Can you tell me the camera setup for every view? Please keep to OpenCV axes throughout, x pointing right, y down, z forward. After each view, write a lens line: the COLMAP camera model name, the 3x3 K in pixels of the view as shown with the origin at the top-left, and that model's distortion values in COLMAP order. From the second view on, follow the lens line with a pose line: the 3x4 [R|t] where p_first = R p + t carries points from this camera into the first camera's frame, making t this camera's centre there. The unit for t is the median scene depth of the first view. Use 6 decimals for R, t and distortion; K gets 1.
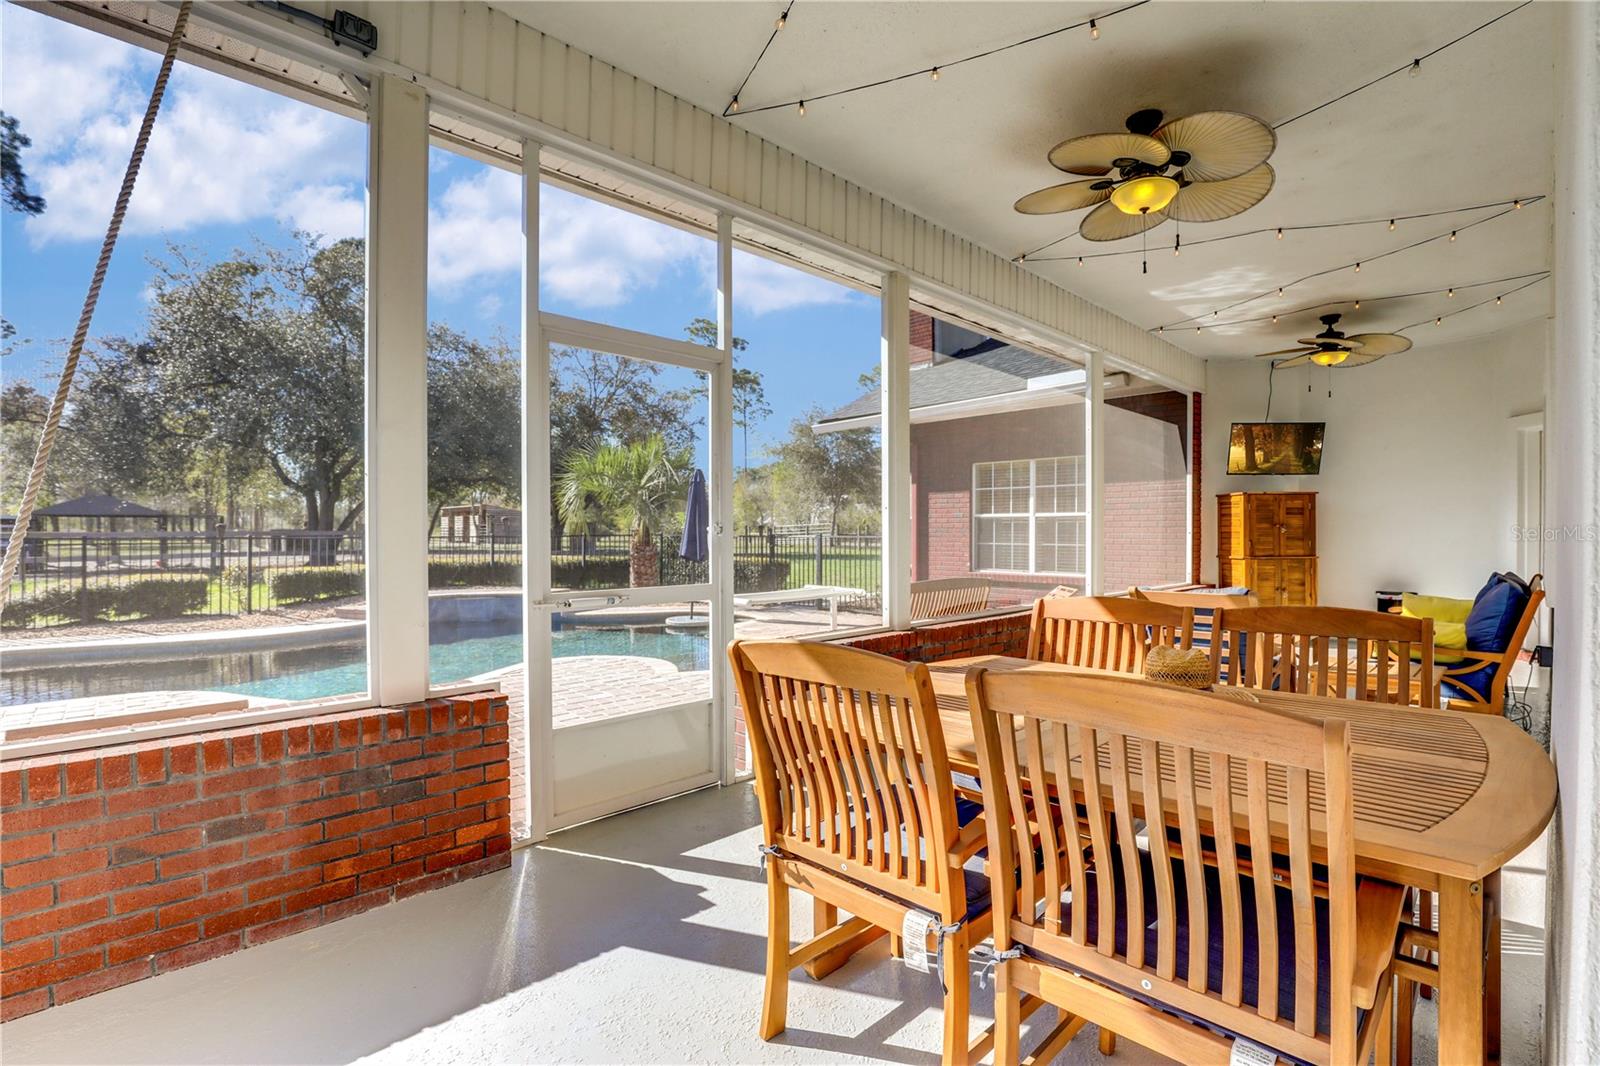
lens RADIAL K [[770.9, 0, 802.2], [0, 770.9, 530.3], [0, 0, 1]] dist [-0.003371, 0.000549]
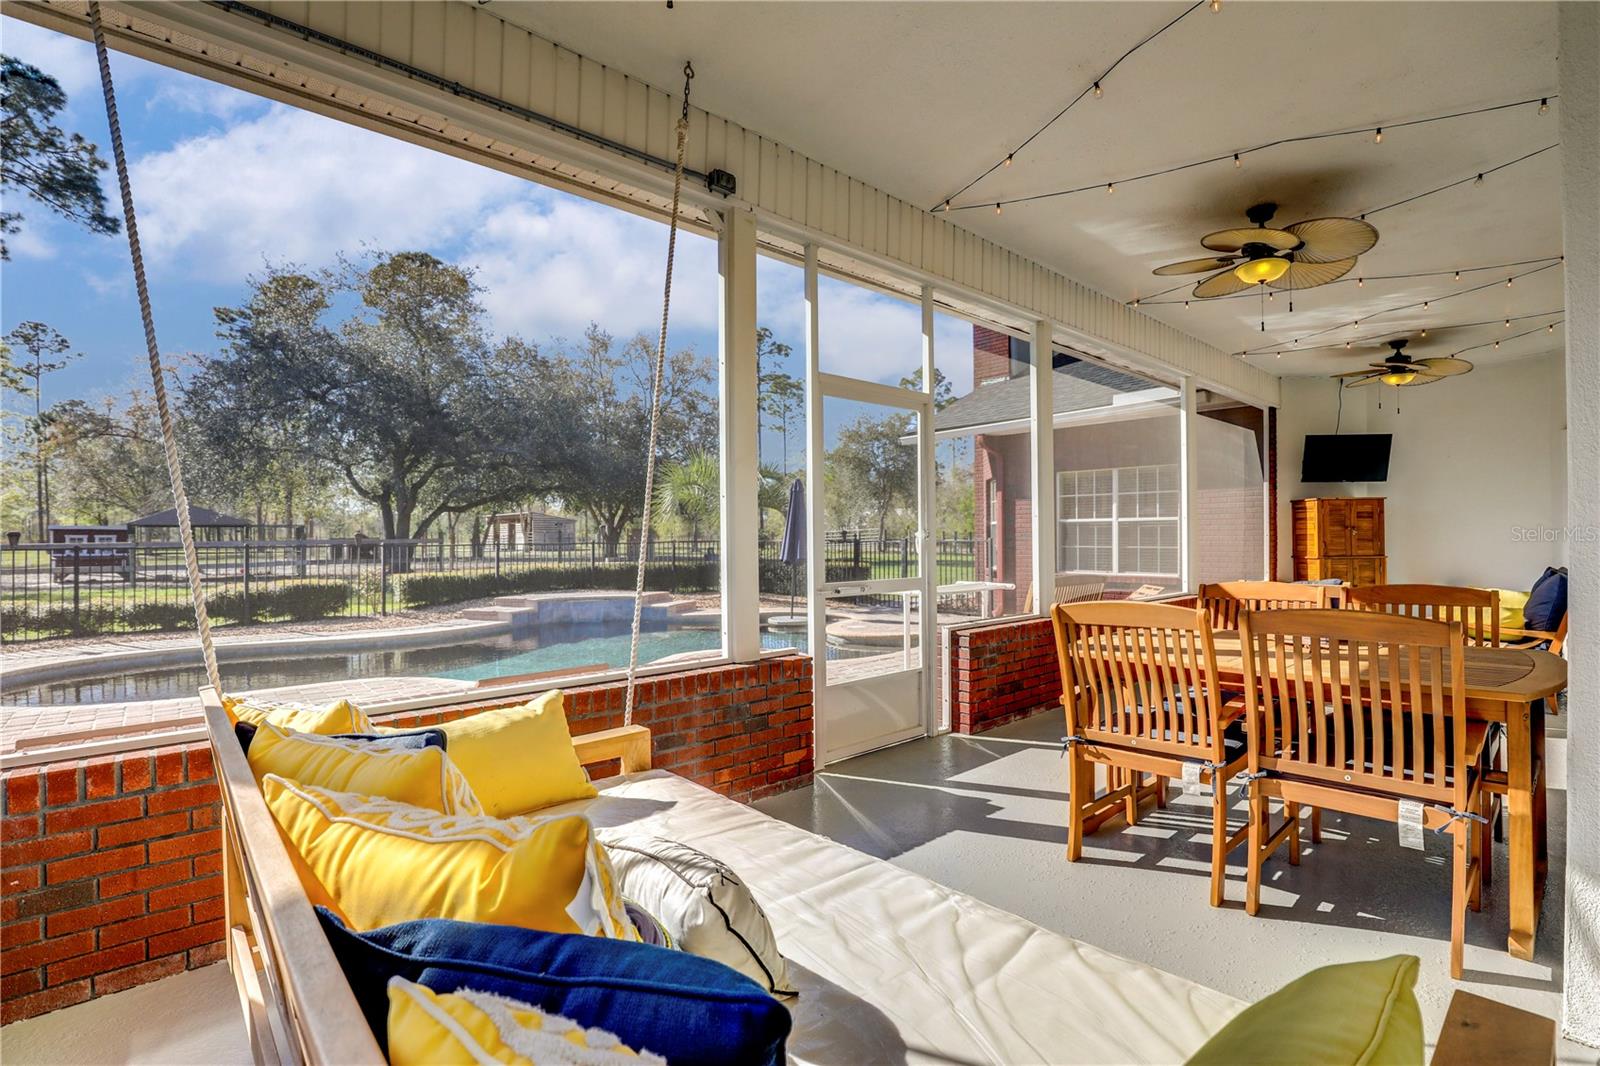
lens RADIAL K [[784.9, 0, 820.7], [0, 784.9, 530.2], [0, 0, 1]] dist [-0.003622, -0.000230]
pose [[0.999785, -0.006873, -0.019548, -0.115401], [0.006738, 0.999953, -0.006974, -0.000530], [0.019595, 0.006841, 0.999785, -0.133813]]
